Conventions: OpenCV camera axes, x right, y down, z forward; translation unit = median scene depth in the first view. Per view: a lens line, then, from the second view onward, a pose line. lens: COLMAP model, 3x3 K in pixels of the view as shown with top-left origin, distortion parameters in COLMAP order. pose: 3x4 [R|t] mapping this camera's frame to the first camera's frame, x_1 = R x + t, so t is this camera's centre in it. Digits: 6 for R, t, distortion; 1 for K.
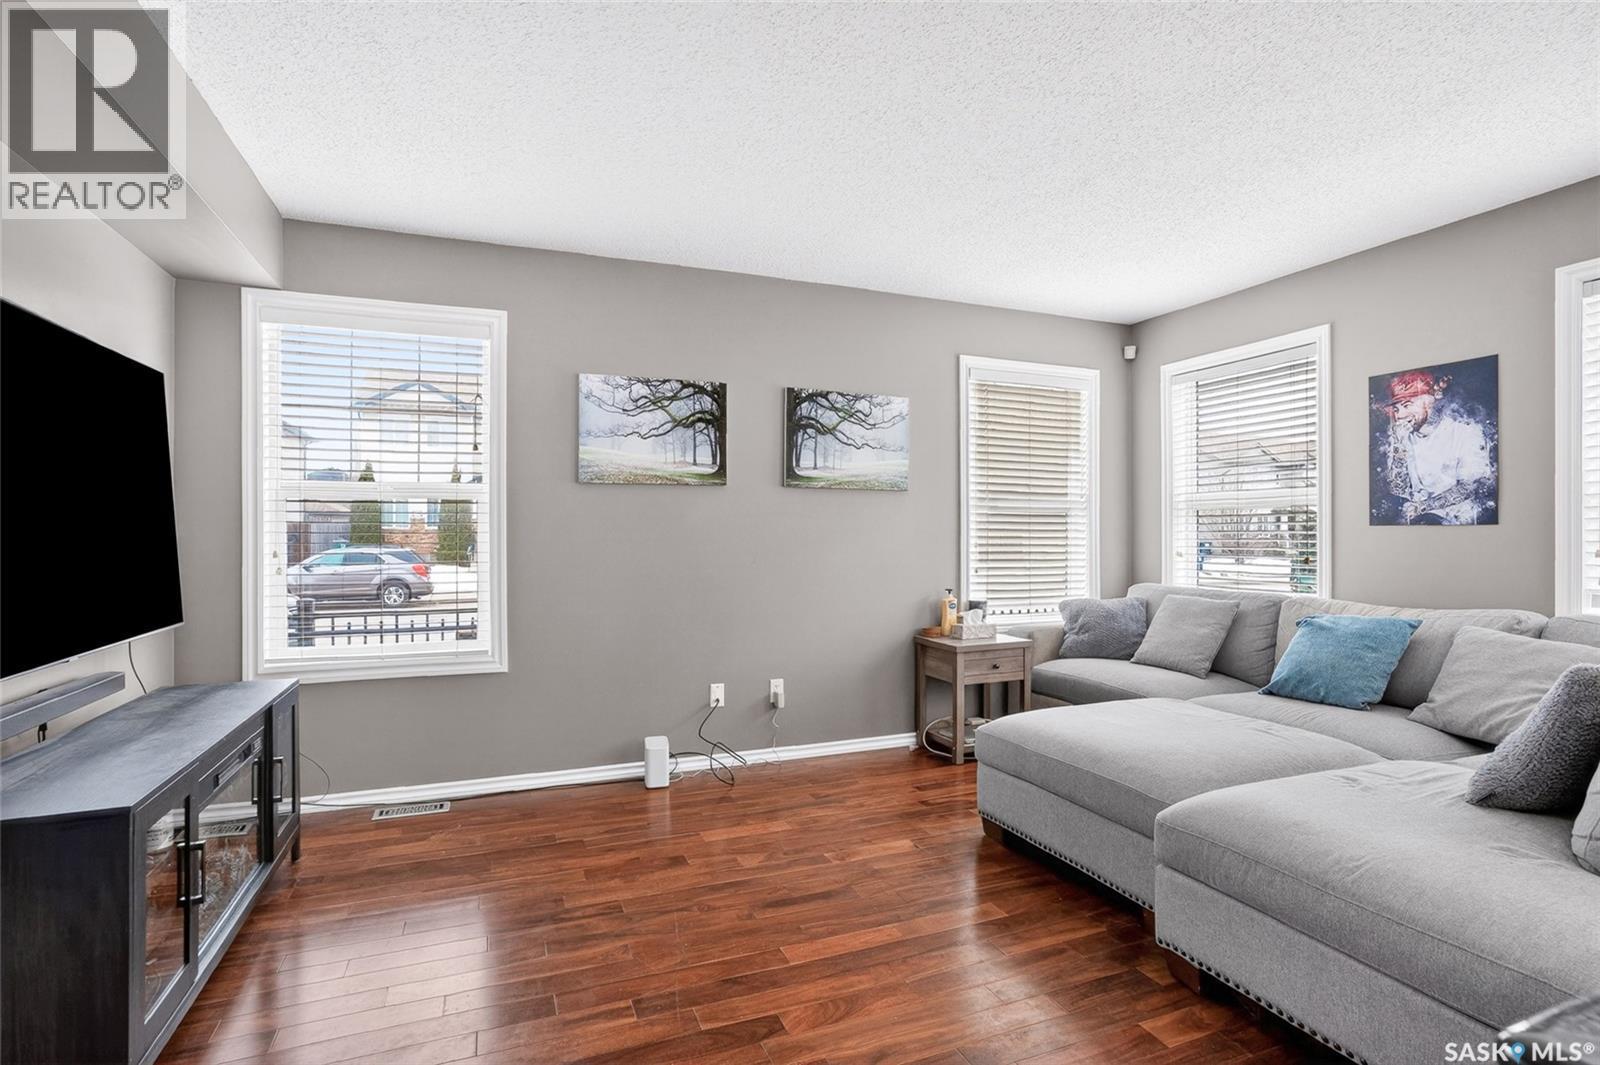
lens RADIAL K [[799.6, 0, 800.0], [0, 799.6, 532.5], [0, 0, 1]] dist [-0.063752, 0.033400]
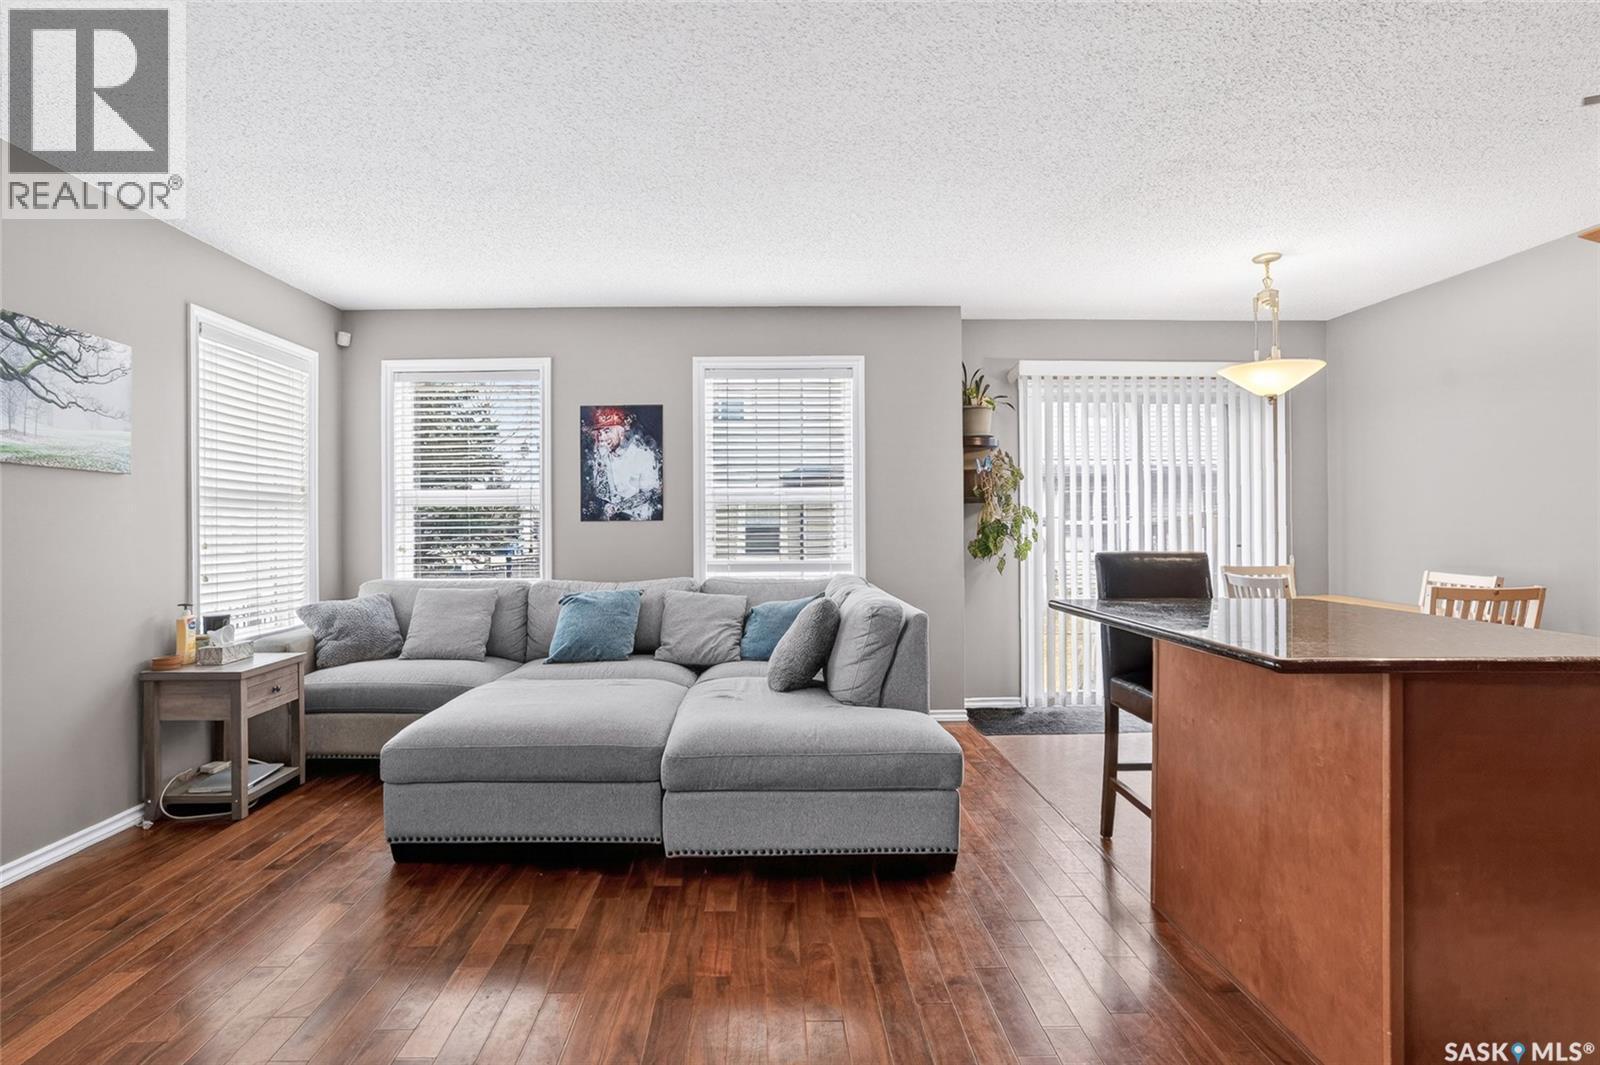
lens RADIAL K [[799.6, 0, 800.0], [0, 799.6, 532.5], [0, 0, 1]] dist [-0.063752, 0.033400]
pose [[0.328247, -0.014827, 0.944476, -0.396271], [0.006107, 0.999889, 0.013575, -0.006115], [-0.944572, 0.001312, 0.328301, 0.228987]]
